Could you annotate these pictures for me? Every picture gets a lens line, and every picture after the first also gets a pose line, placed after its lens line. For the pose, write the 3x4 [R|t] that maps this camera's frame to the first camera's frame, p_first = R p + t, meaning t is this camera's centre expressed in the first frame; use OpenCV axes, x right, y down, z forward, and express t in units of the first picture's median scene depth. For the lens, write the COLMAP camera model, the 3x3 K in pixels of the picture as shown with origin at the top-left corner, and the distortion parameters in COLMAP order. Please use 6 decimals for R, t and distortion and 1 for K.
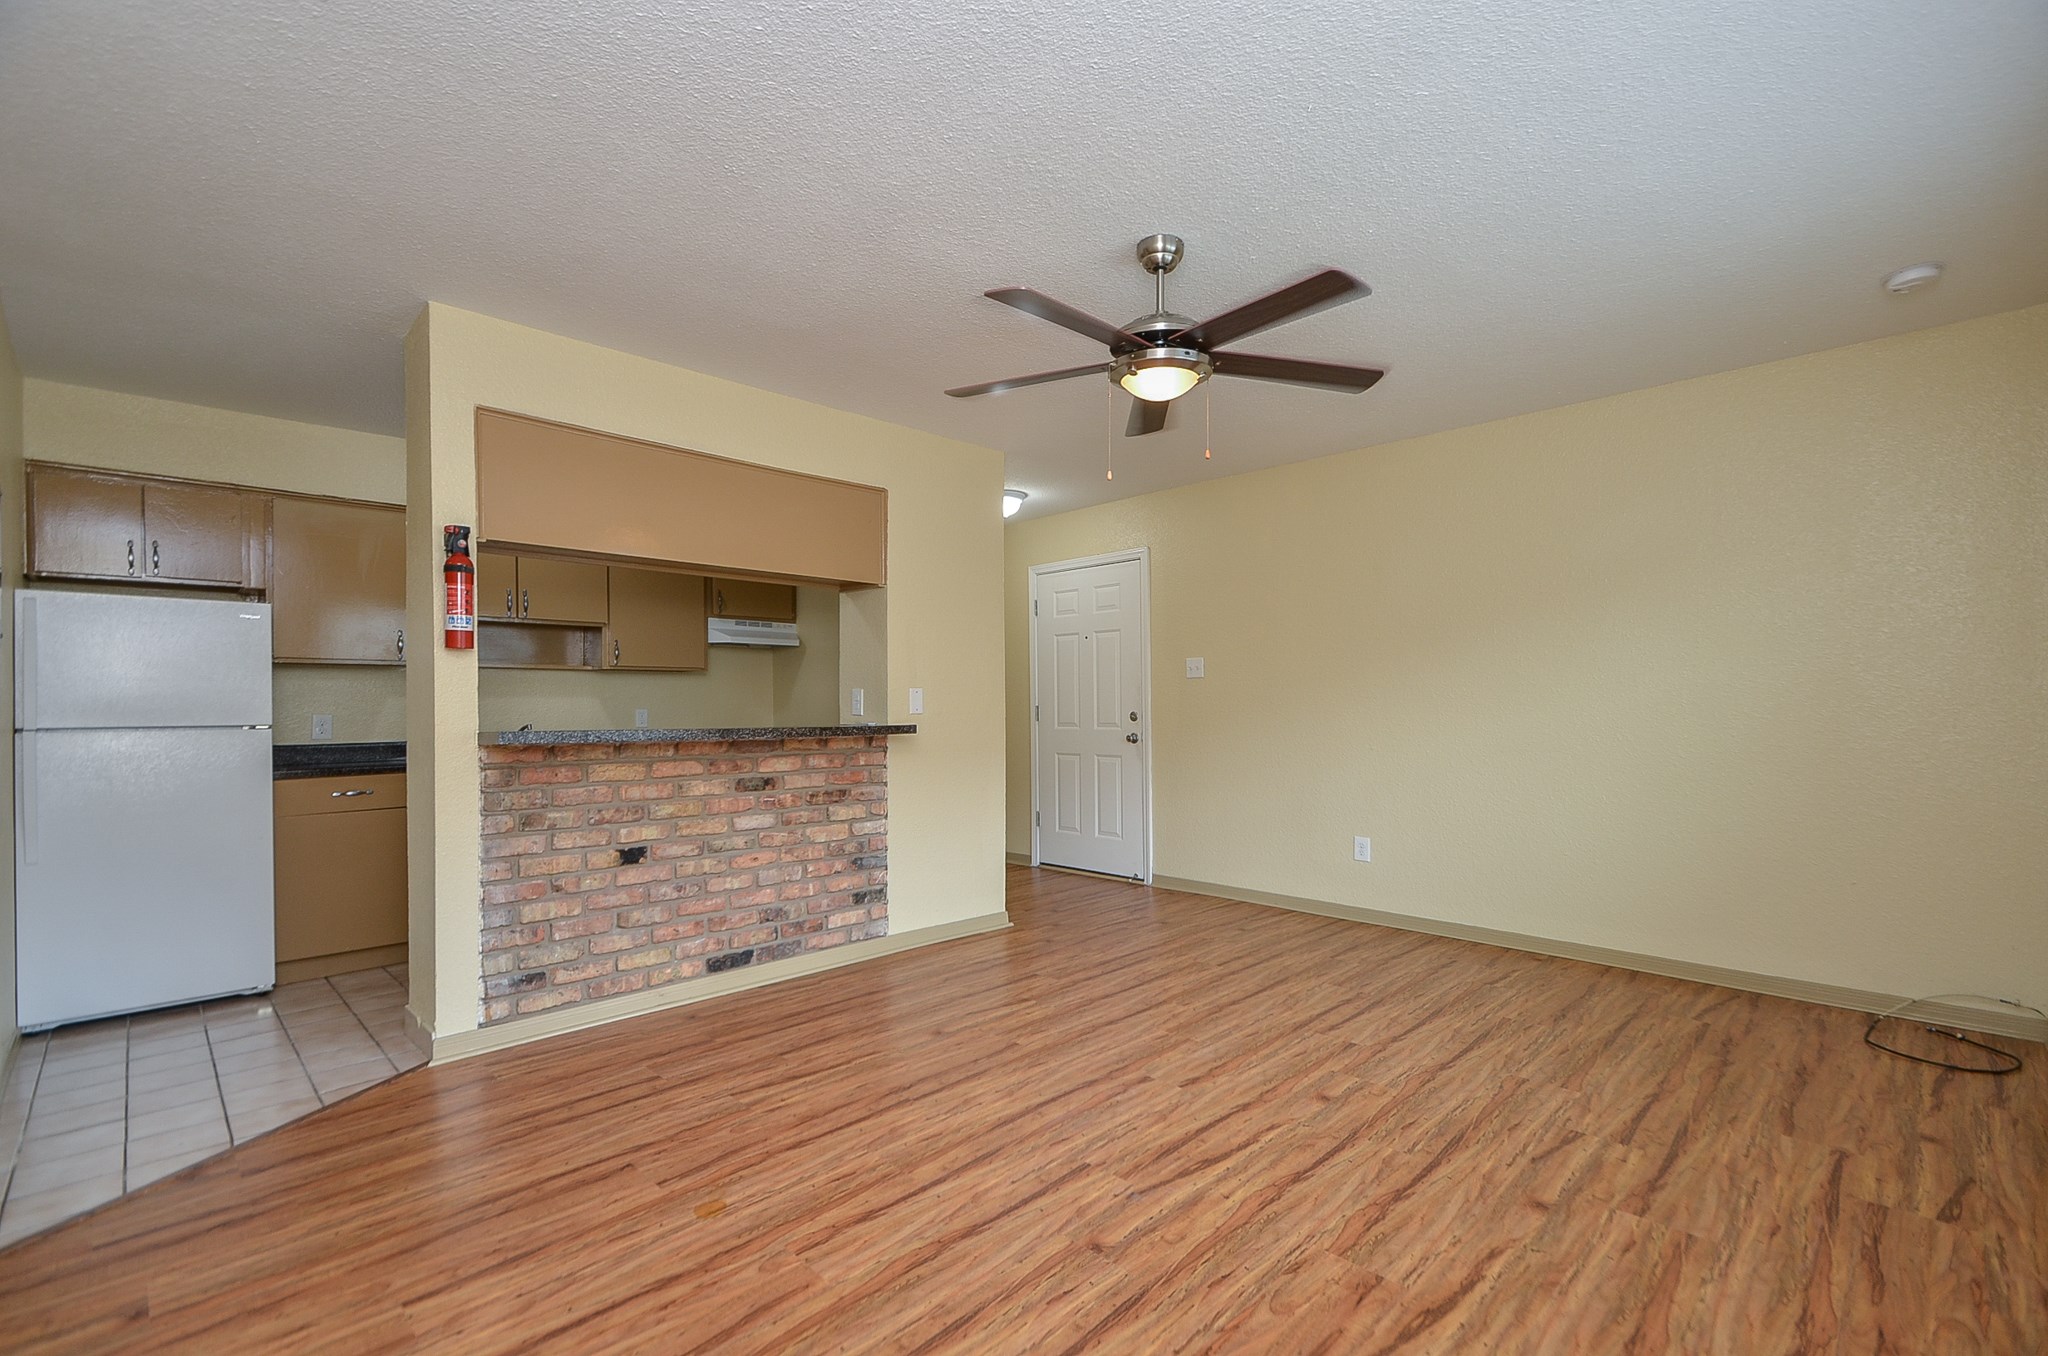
lens RADIAL K [[899.0, 0, 1014.1], [0, 899.0, 709.7], [0, 0, 1]] dist [0.027237, -0.016409]
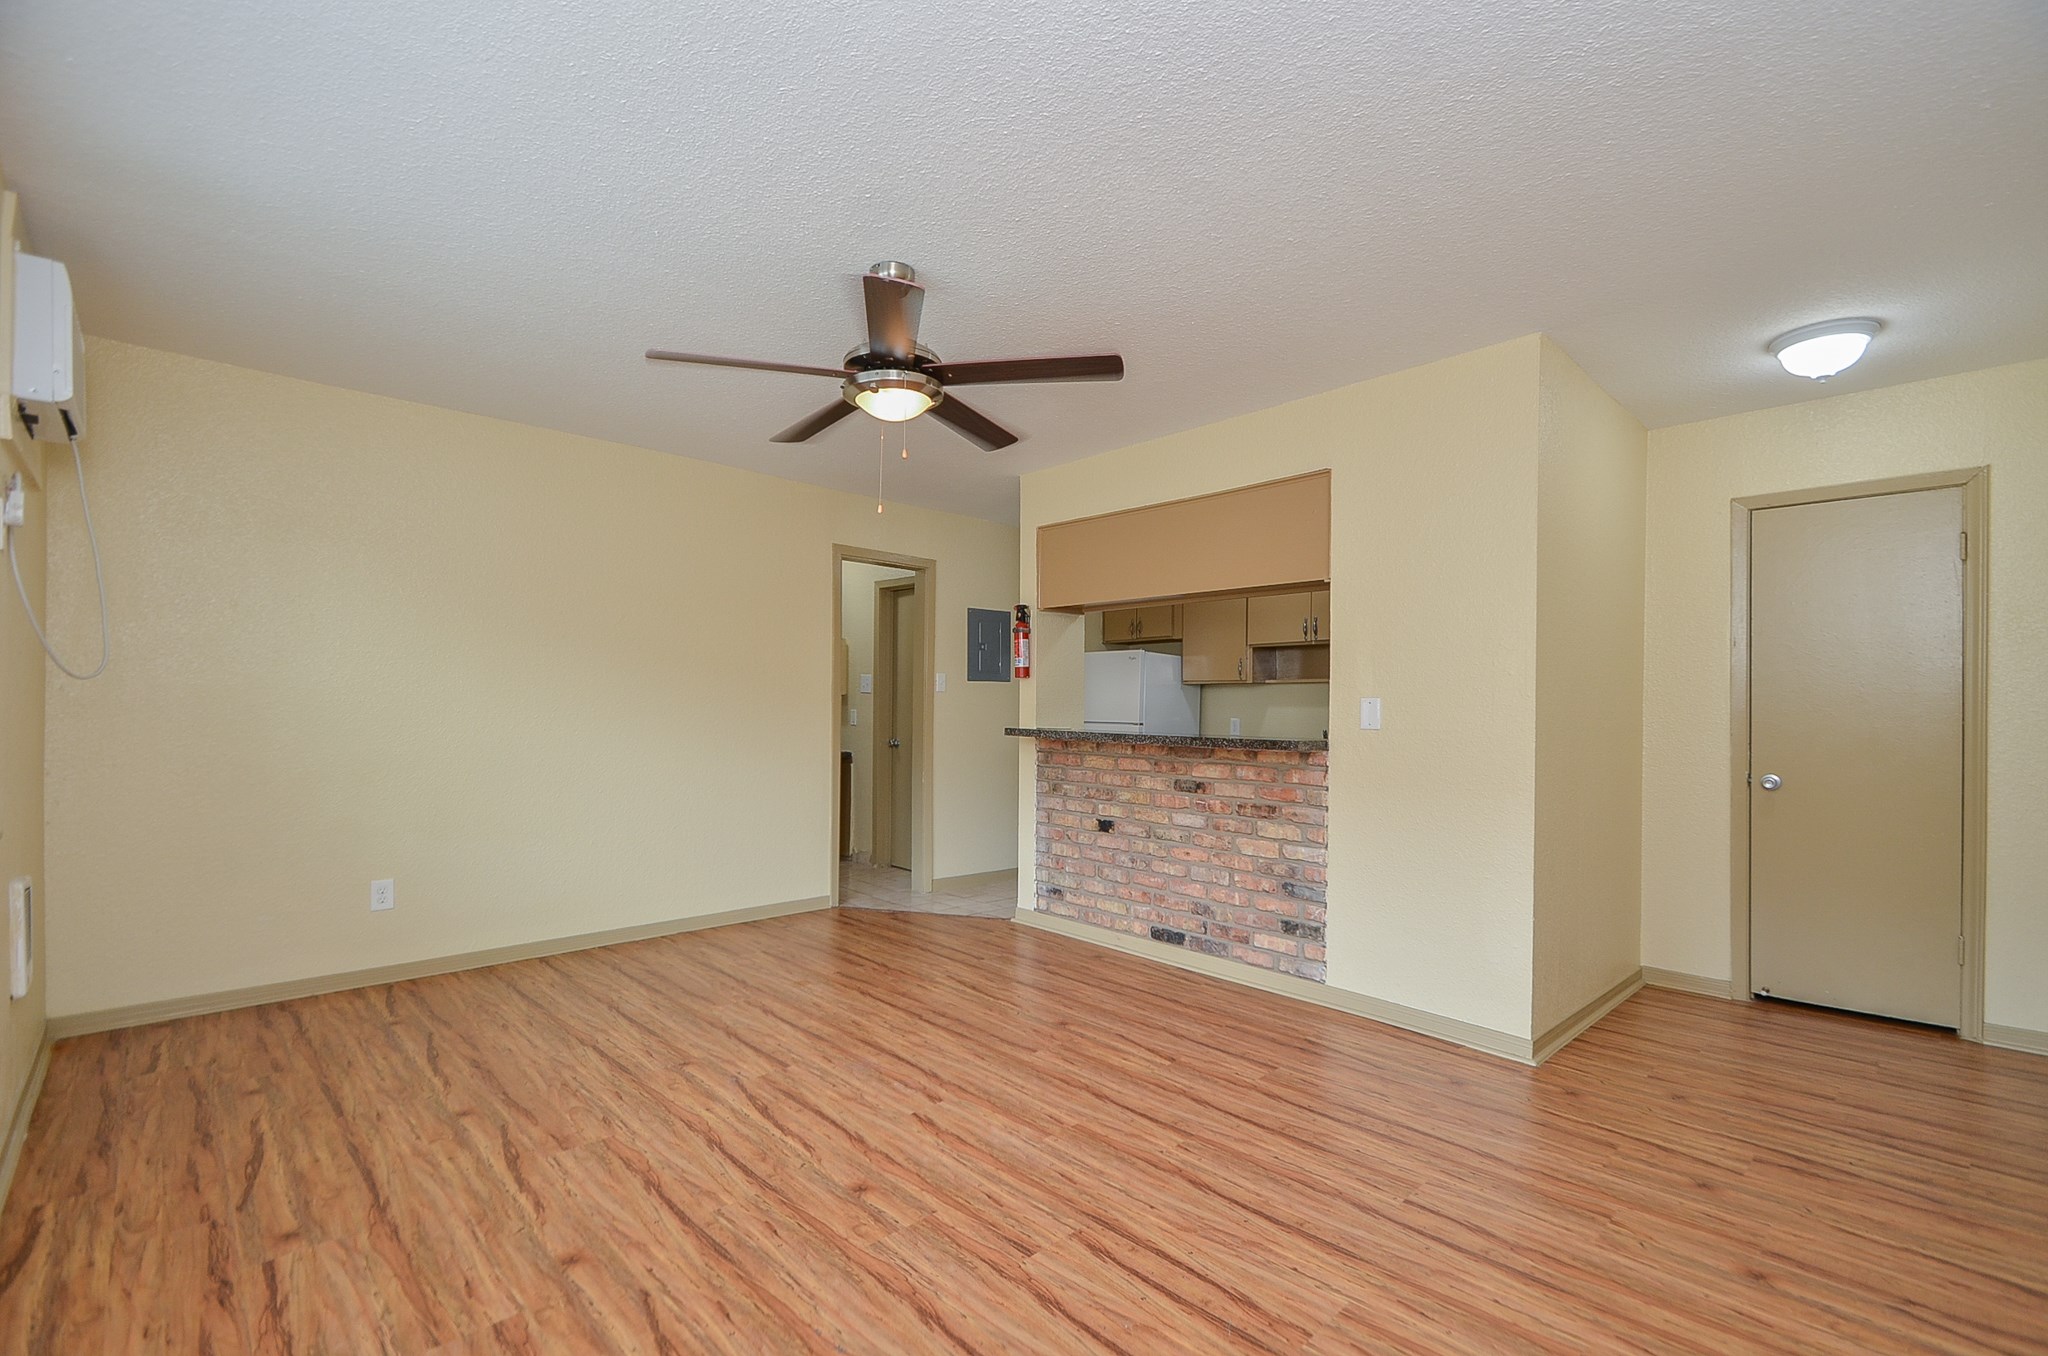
lens RADIAL K [[899.0, 0, 1014.1], [0, 899.0, 709.7], [0, 0, 1]] dist [0.027237, -0.016409]
pose [[-0.026203, 0.007080, -0.999632, 0.894898], [-0.015902, 0.999845, 0.007499, -0.017684], [0.999530, 0.016092, -0.026086, 0.881877]]
